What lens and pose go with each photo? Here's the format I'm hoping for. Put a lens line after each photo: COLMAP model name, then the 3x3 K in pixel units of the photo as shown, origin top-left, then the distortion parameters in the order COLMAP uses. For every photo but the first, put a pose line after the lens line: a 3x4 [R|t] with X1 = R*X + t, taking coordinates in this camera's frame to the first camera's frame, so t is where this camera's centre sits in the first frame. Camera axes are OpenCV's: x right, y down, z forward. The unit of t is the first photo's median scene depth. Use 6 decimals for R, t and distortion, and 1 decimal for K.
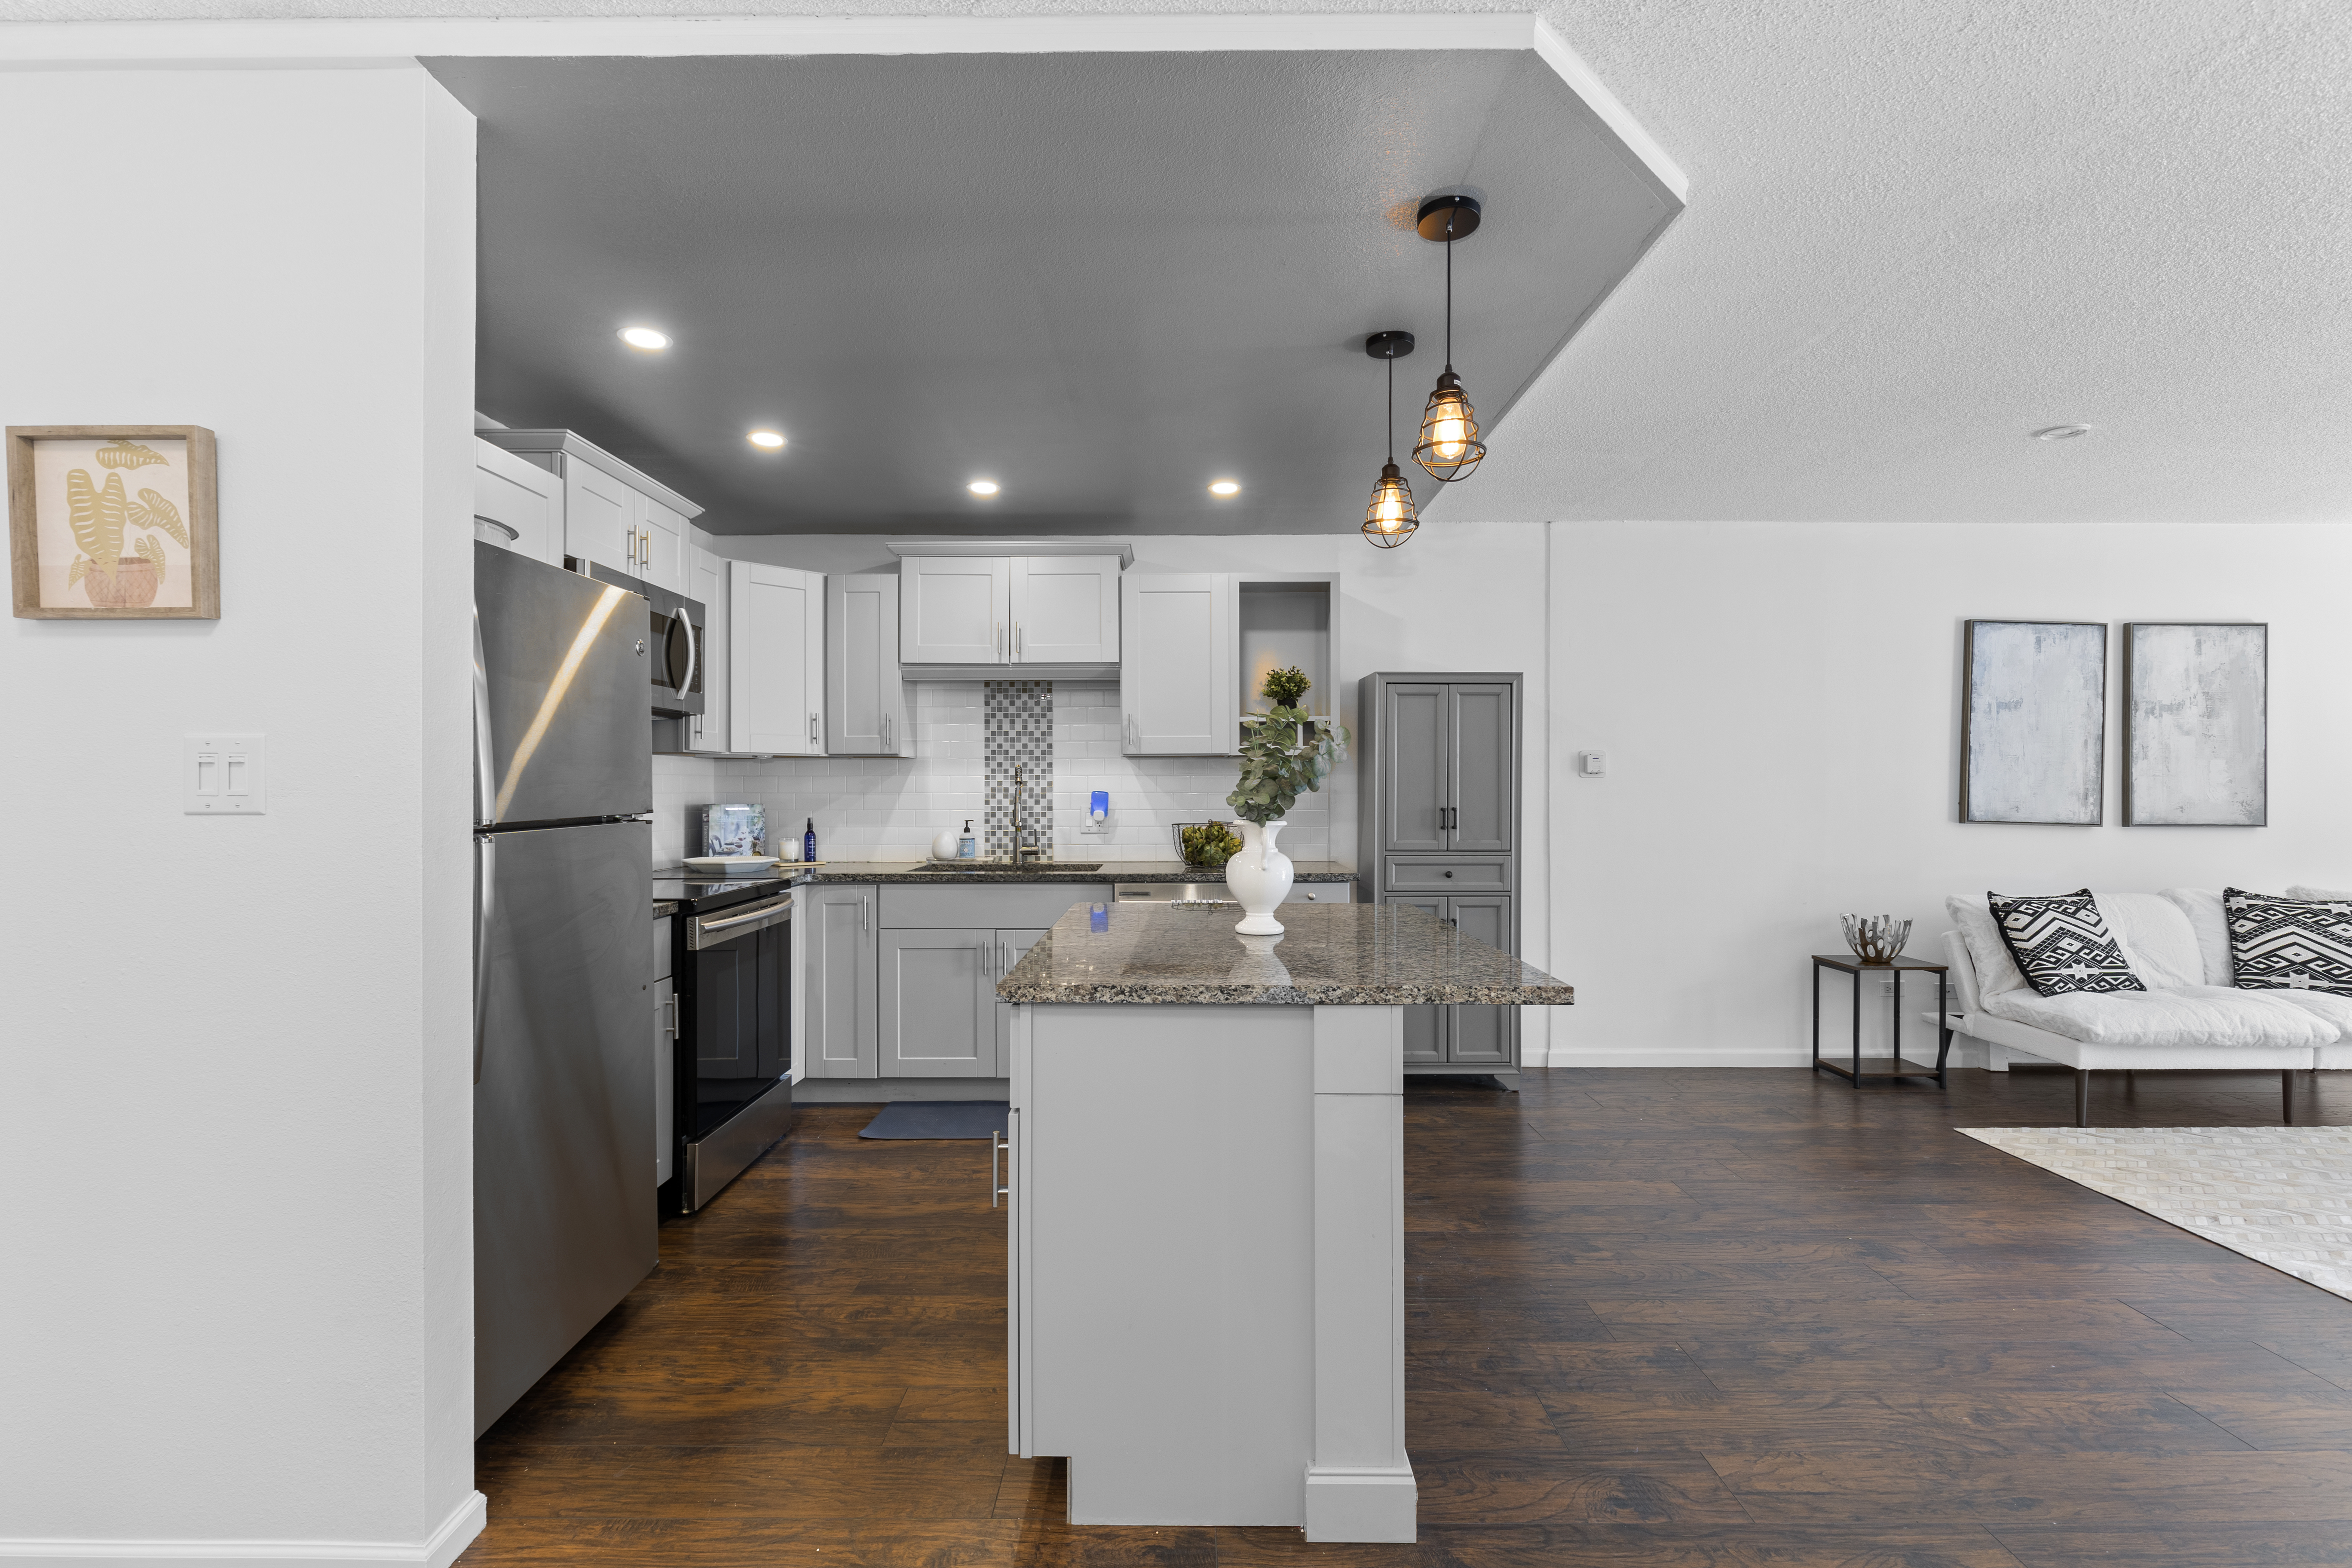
lens RADIAL K [[1057.3, 0, 1190.8], [0, 1057.3, 784.7], [0, 0, 1]] dist [0.005824, -0.001868]
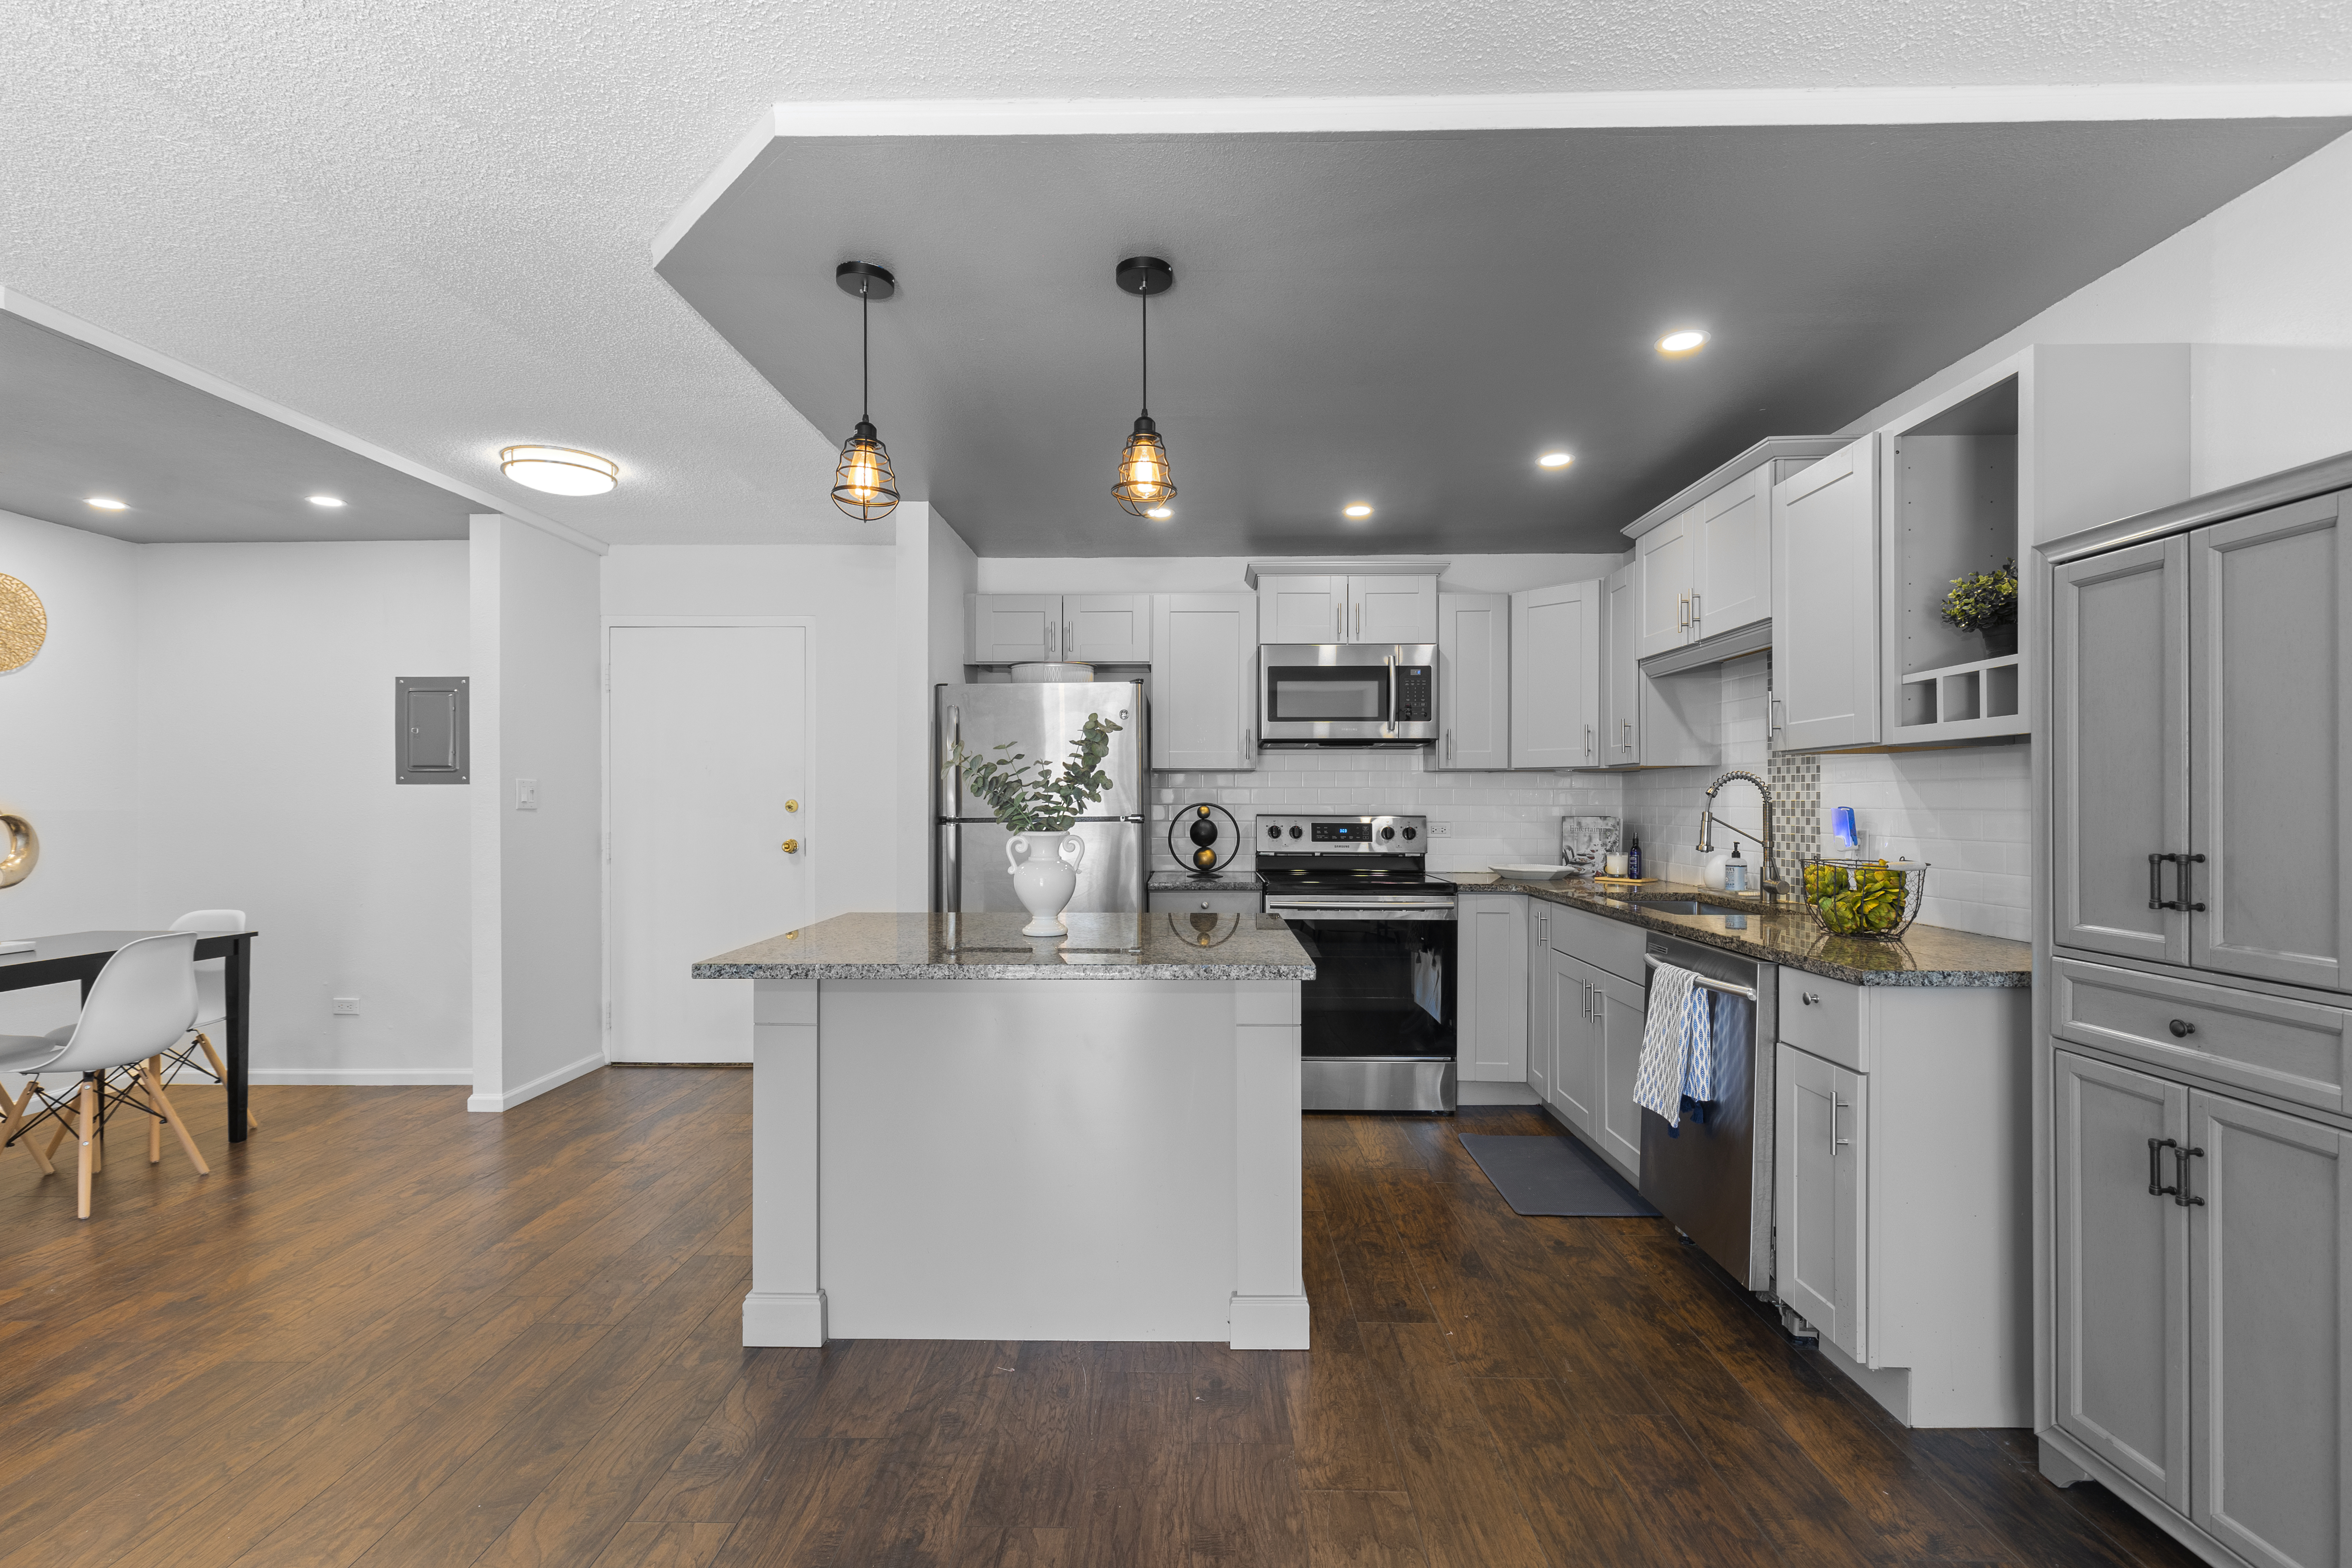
lens RADIAL K [[1057.3, 0, 1180.5], [0, 1057.3, 802.9], [0, 0, 1]] dist [0.005824, -0.001868]
pose [[-0.021162, 0.003352, -0.999770, 0.638624], [0.002506, 0.999991, 0.003300, 0.000787], [0.999773, -0.002436, -0.021170, 0.646313]]
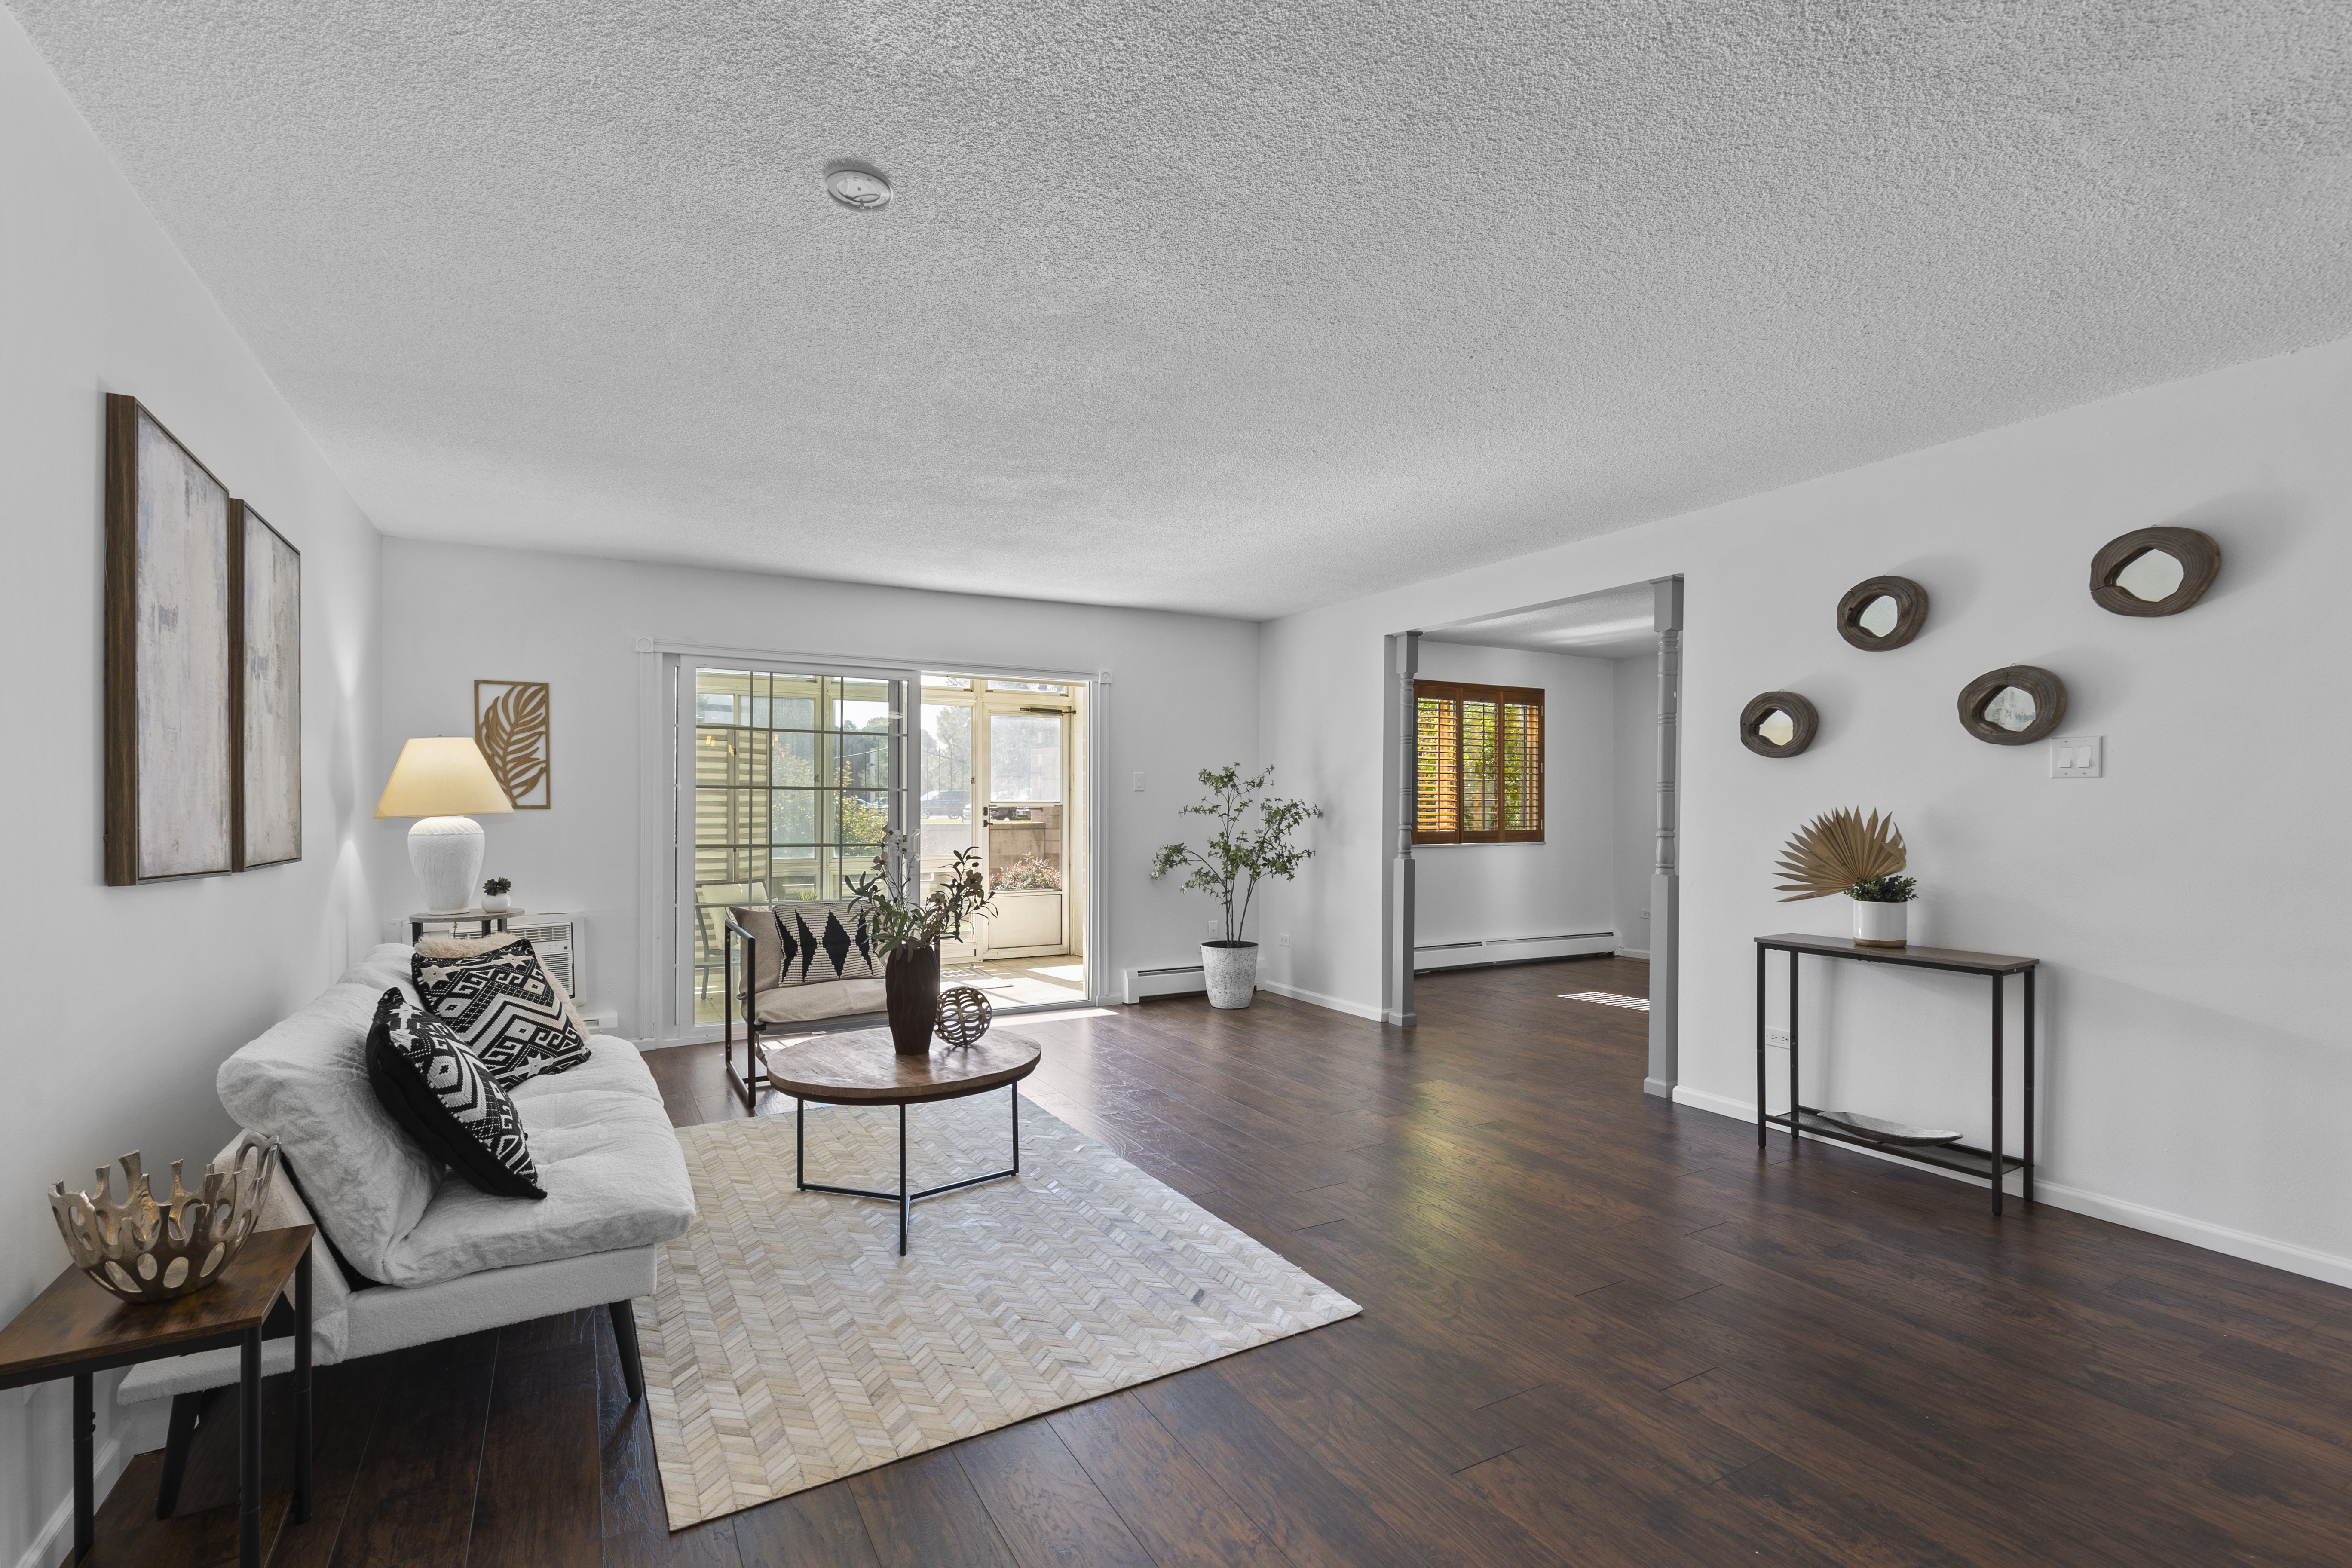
lens RADIAL K [[1057.3, 0, 1167.2], [0, 1057.3, 810.9], [0, 0, 1]] dist [0.005824, -0.001868]
pose [[-0.484333, -0.006737, 0.874858, 0.185702], [-0.003257, 0.999977, 0.005898, 0.003870], [-0.874878, 0.000007, -0.484344, 0.920410]]
